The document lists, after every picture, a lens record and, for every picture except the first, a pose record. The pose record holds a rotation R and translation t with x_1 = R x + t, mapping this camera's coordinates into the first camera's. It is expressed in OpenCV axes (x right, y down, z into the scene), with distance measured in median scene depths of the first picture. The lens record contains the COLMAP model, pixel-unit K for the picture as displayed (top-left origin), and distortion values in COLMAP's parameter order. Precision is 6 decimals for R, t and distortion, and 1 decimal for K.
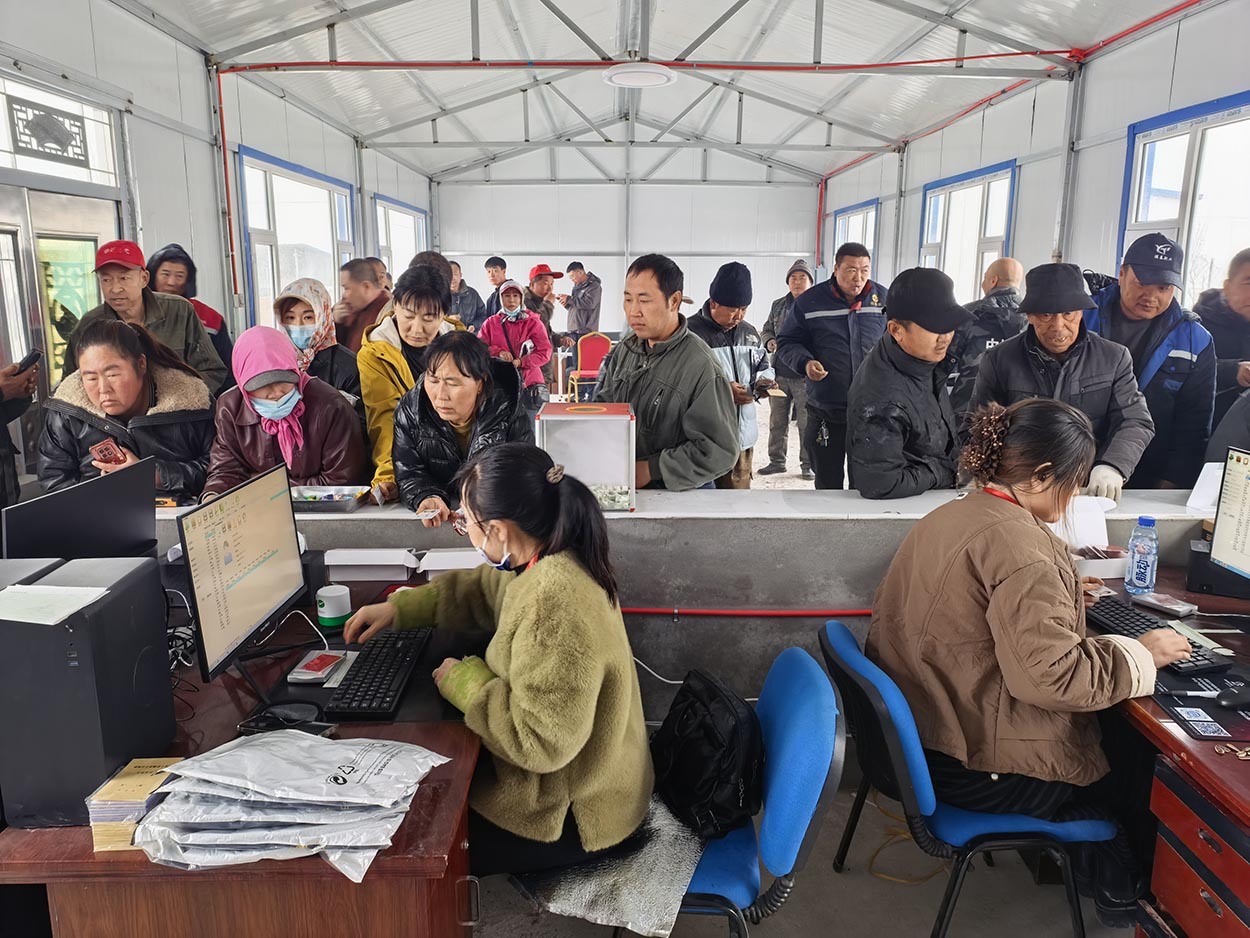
lens RADIAL K [[915.1, 0, 614.6], [0, 915.1, 463.7], [0, 0, 1]] dist [-0.006200, -0.007523]
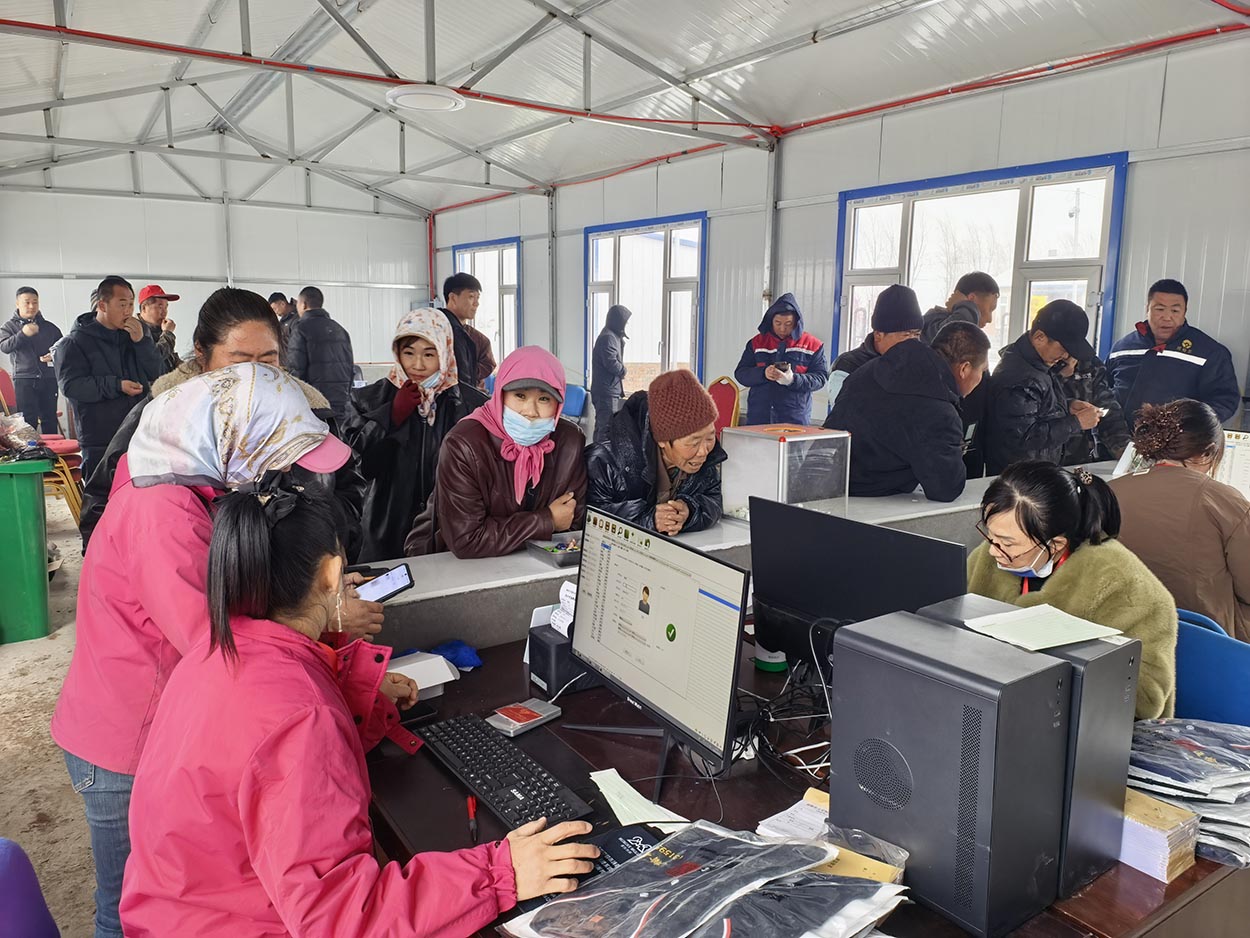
lens RADIAL K [[876.7, 0, 625.0], [0, 876.7, 469.0], [0, 0, 1]] dist [0.055774, -0.066921]
pose [[0.842414, -0.086289, 0.531877, -0.286697], [0.096862, 0.995265, 0.008052, -0.020966], [-0.530053, 0.044736, 0.846783, 0.102899]]
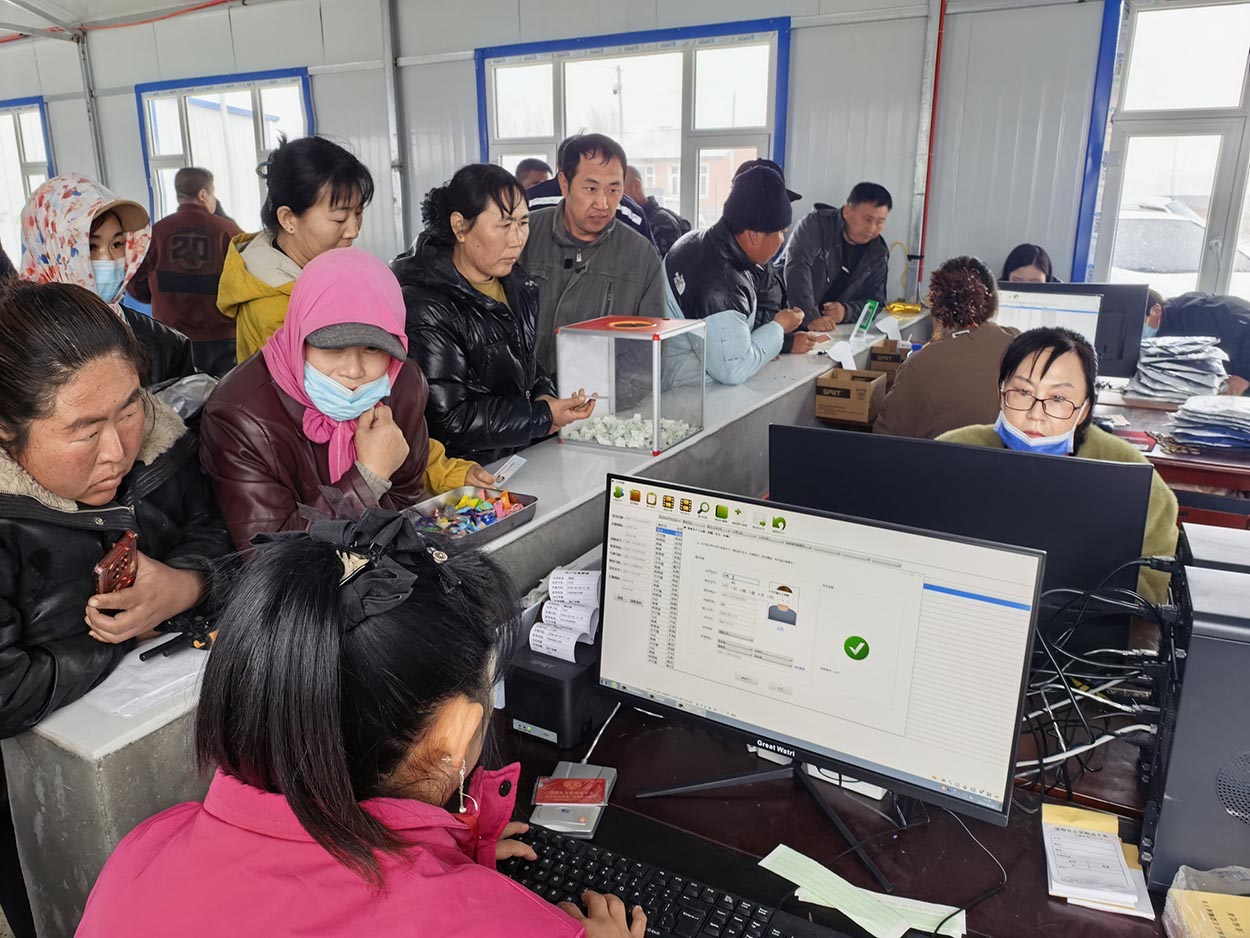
lens RADIAL K [[915.1, 0, 614.6], [0, 915.1, 463.7], [0, 0, 1]] dist [-0.006200, -0.007523]
pose [[0.523174, -0.249854, 0.814777, -0.302707], [0.178366, 0.966986, 0.181999, -0.039388], [-0.833351, 0.050112, 0.550468, 0.201410]]
